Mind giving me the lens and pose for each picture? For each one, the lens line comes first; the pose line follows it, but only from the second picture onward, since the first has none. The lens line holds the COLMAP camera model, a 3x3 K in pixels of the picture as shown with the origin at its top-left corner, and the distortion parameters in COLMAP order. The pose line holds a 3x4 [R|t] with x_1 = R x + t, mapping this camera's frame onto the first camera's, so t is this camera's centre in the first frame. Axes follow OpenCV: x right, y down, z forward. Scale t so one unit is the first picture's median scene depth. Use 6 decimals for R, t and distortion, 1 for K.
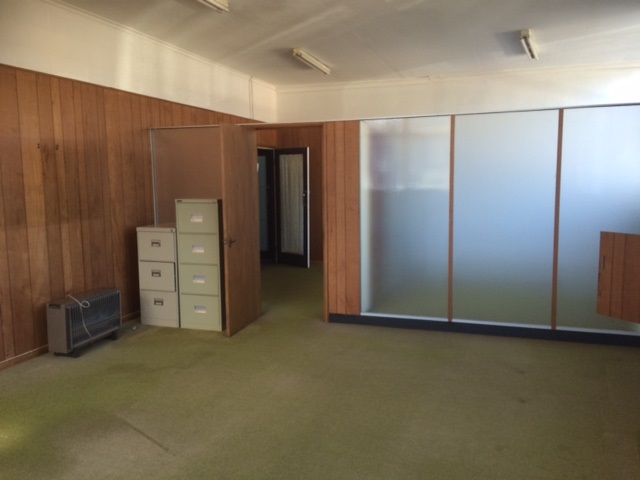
lens RADIAL K [[535.8, 0, 319.8], [0, 535.8, 240.5], [0, 0, 1]] dist [0.038499, 0.000379]
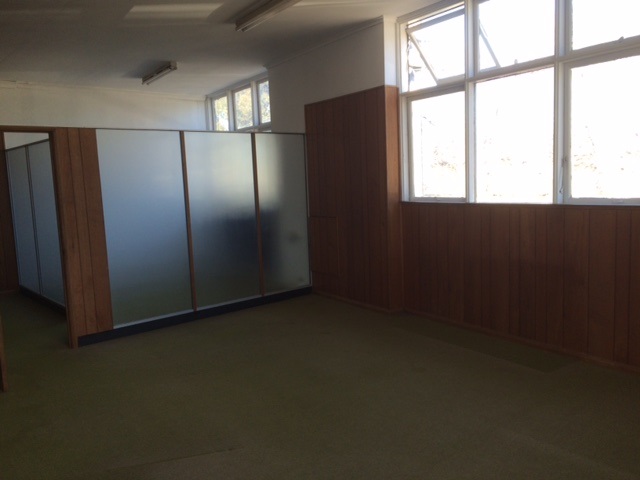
lens RADIAL K [[535.8, 0, 319.6], [0, 535.8, 241.1], [0, 0, 1]] dist [0.038499, 0.000379]
pose [[0.475300, -0.105791, 0.873441, -0.582410], [0.131867, 0.990097, 0.048162, -0.016135], [-0.869886, 0.092287, 0.484543, 0.187923]]
